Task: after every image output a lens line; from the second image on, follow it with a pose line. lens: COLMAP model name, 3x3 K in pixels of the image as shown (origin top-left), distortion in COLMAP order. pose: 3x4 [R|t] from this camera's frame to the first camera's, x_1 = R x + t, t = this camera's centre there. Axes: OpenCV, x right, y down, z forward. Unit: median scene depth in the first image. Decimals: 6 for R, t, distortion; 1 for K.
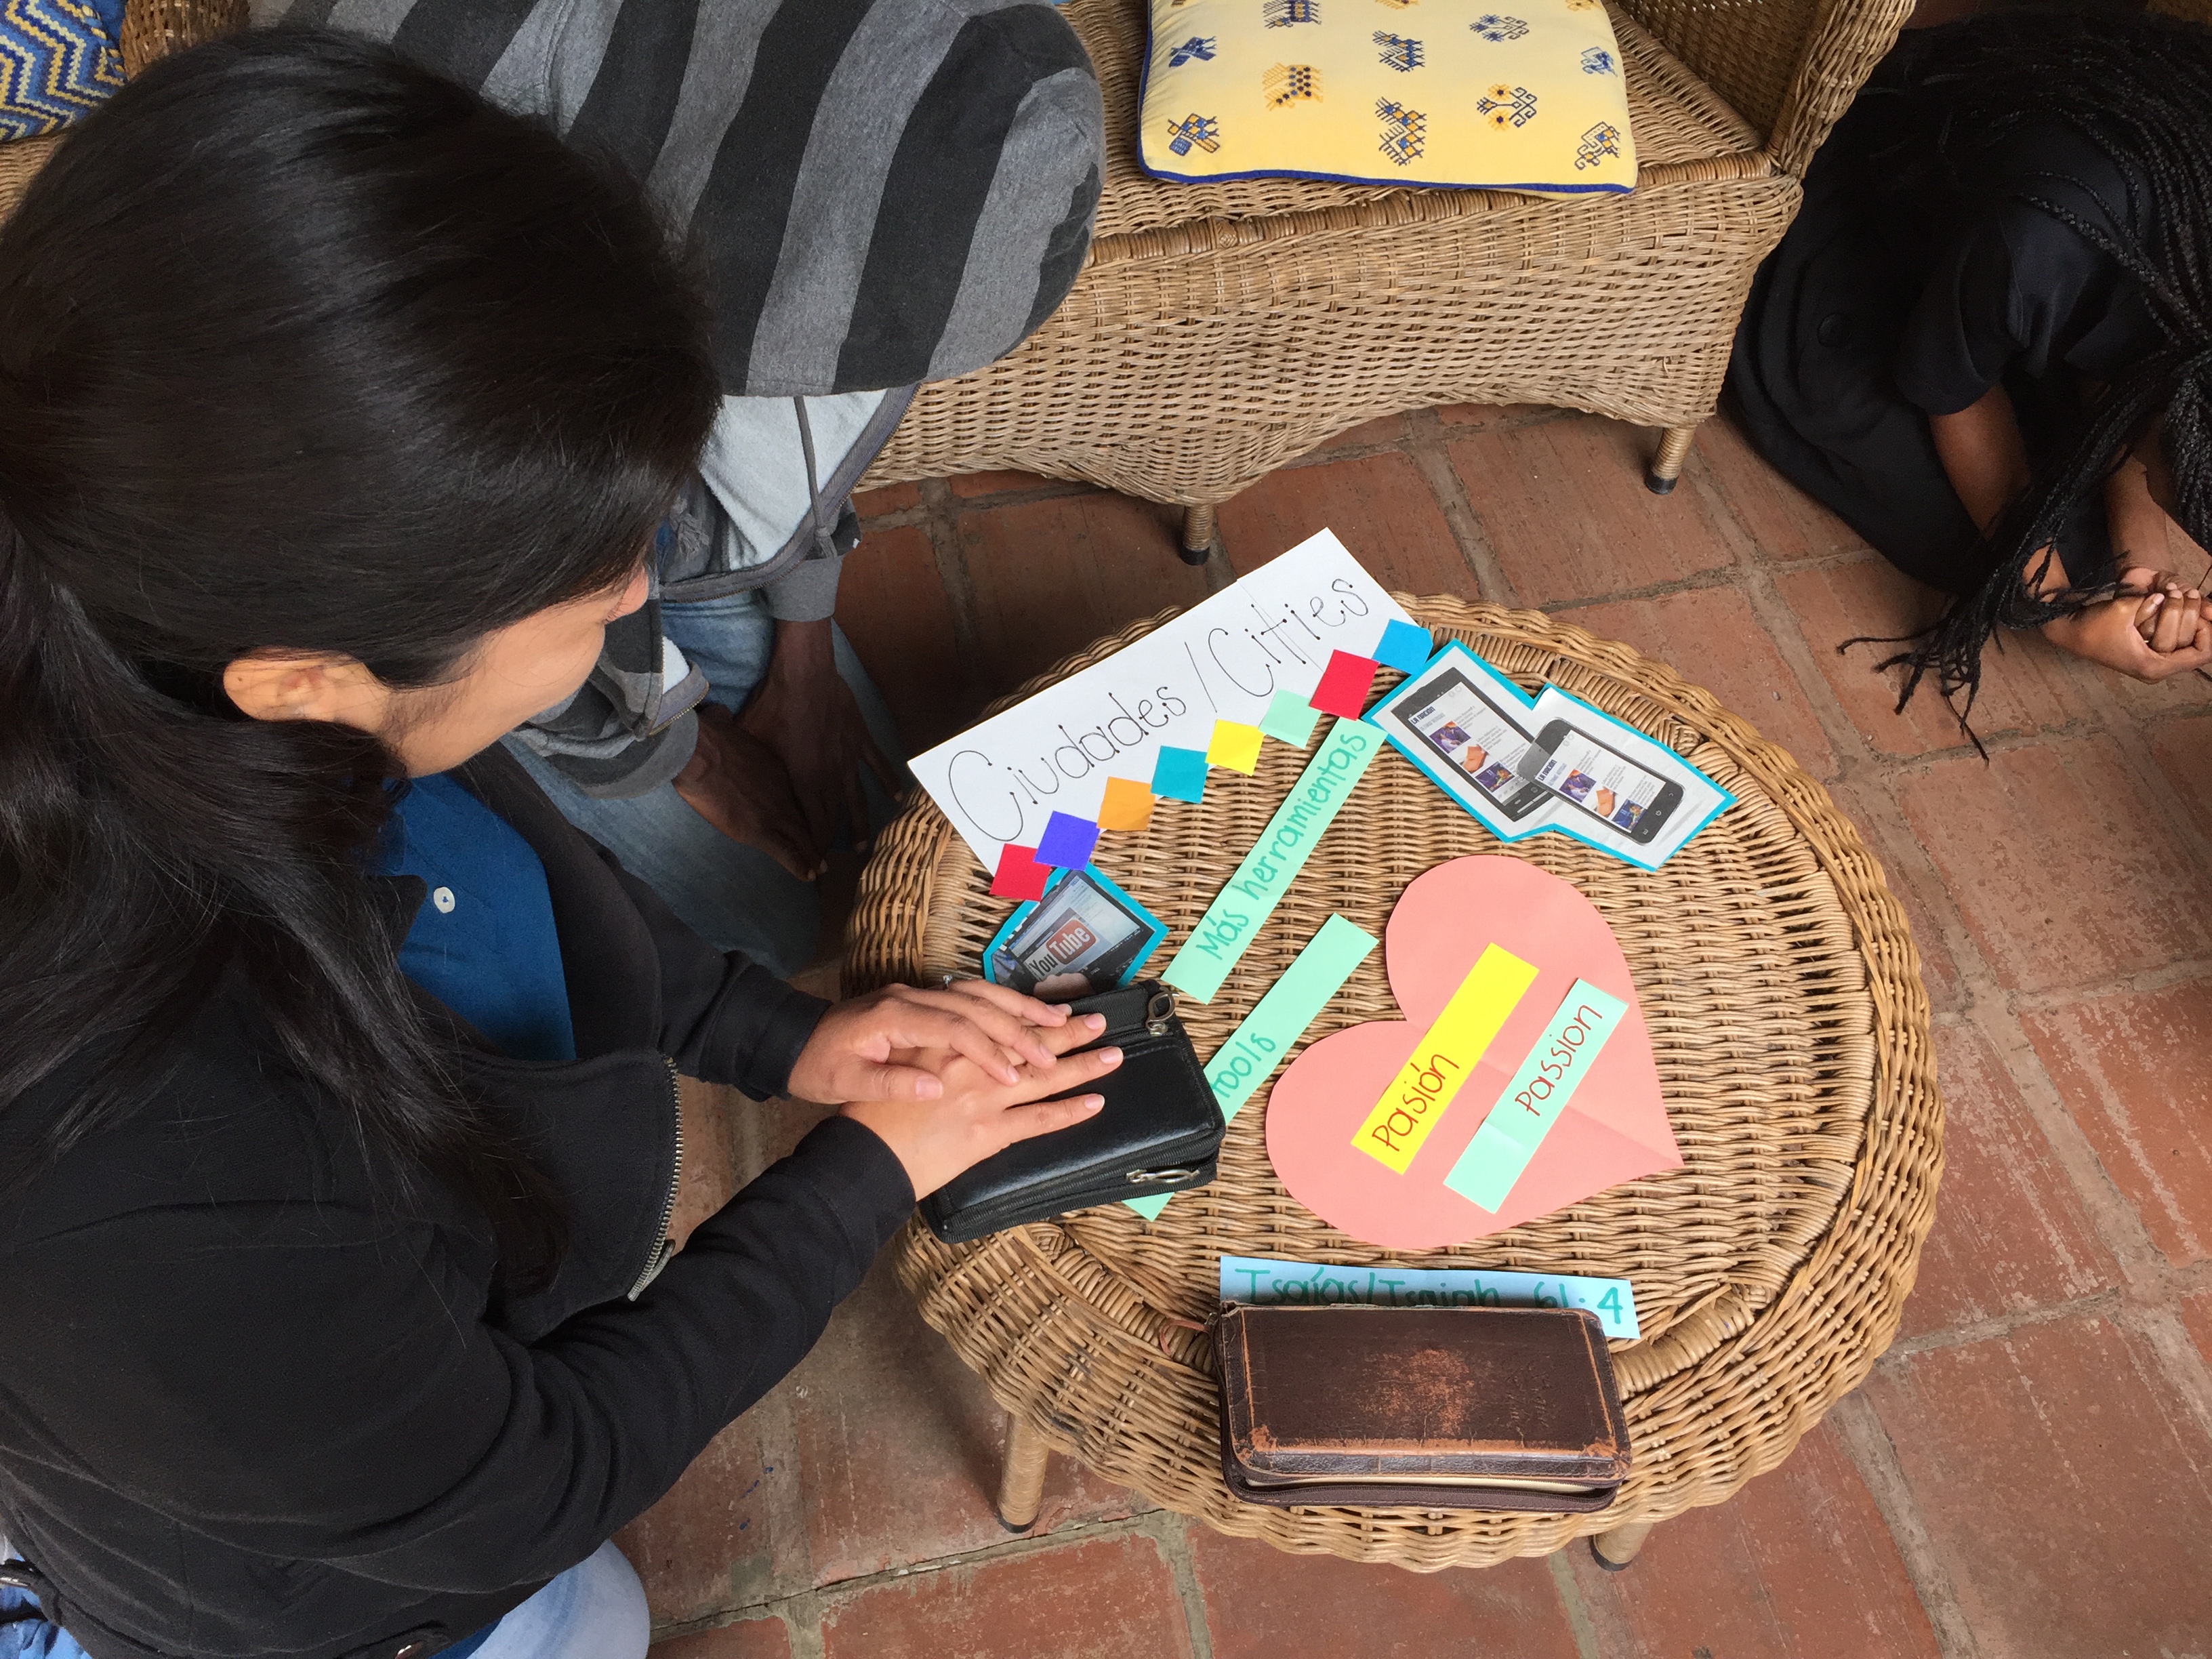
lens RADIAL K [[1819.0, 0, 1102.2], [0, 1819.0, 820.0], [0, 0, 1]] dist [-0.005138, -0.010483]
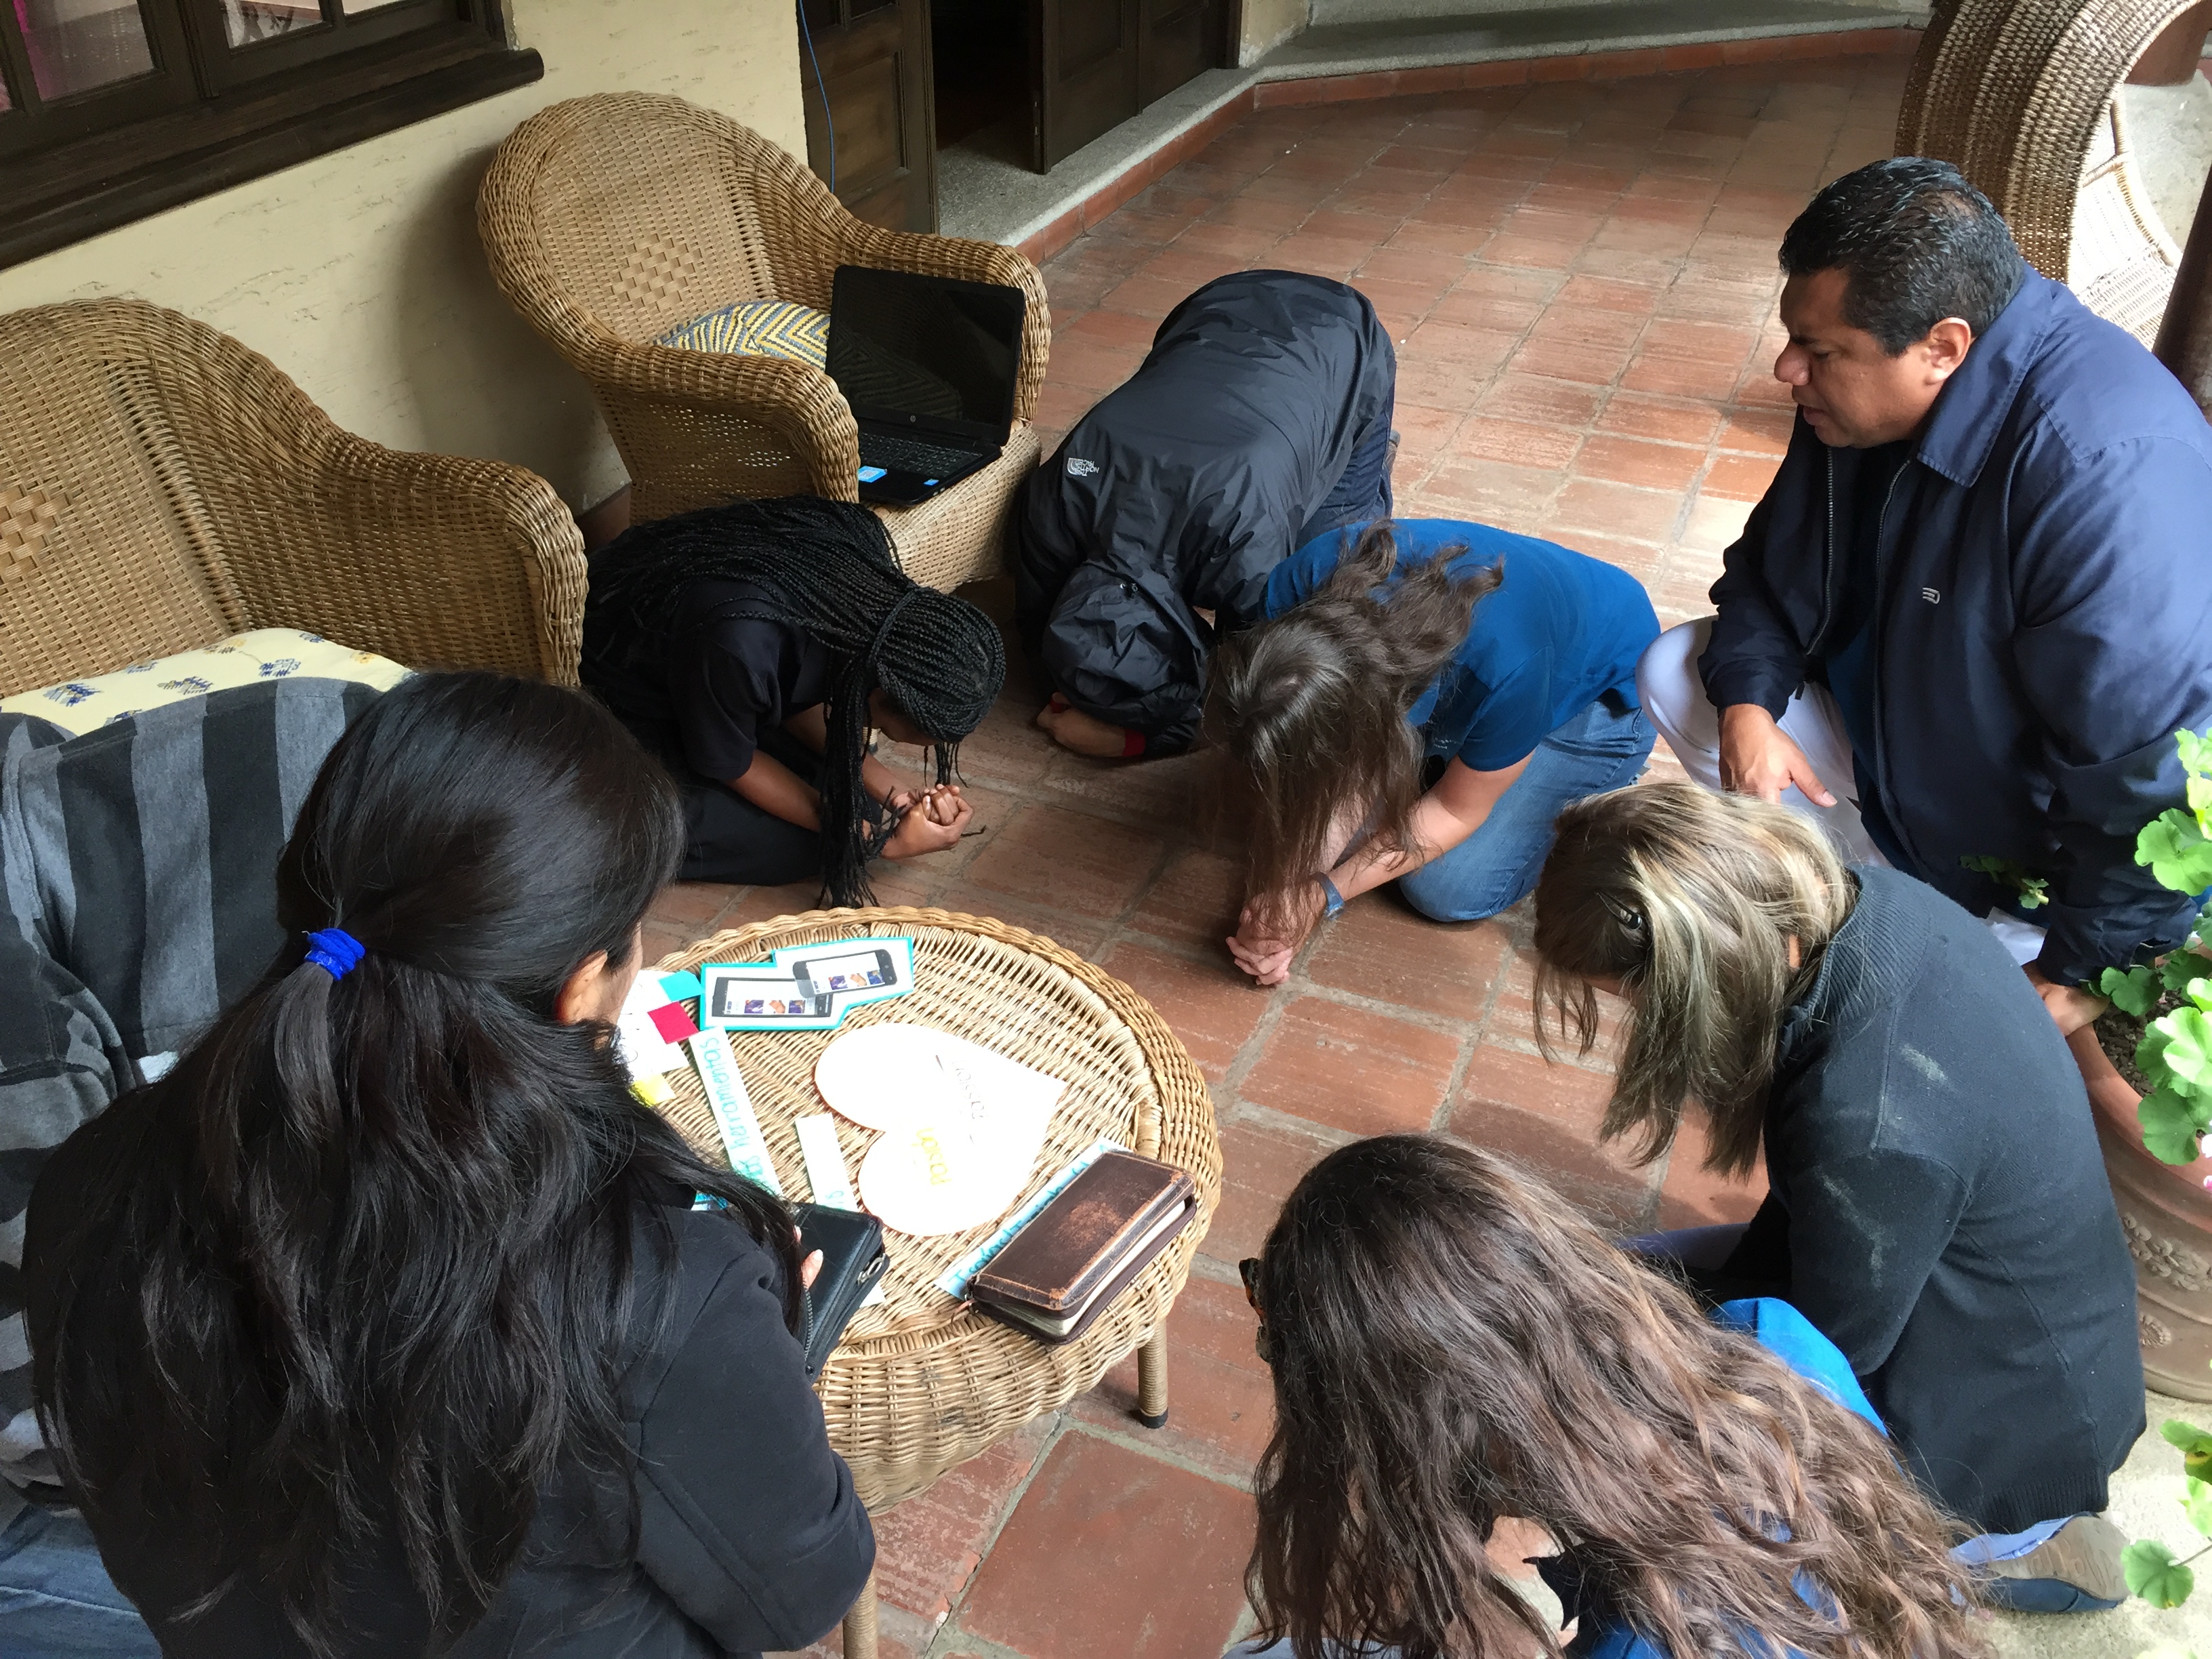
lens RADIAL K [[1819.0, 0, 1110.1], [0, 1819.0, 831.5], [0, 0, 1]] dist [-0.005138, -0.010483]
pose [[0.562475, -0.444074, 0.697439, -0.645317], [0.651719, 0.757214, -0.043468, 0.104524], [-0.508807, 0.478984, 0.715325, -0.283244]]
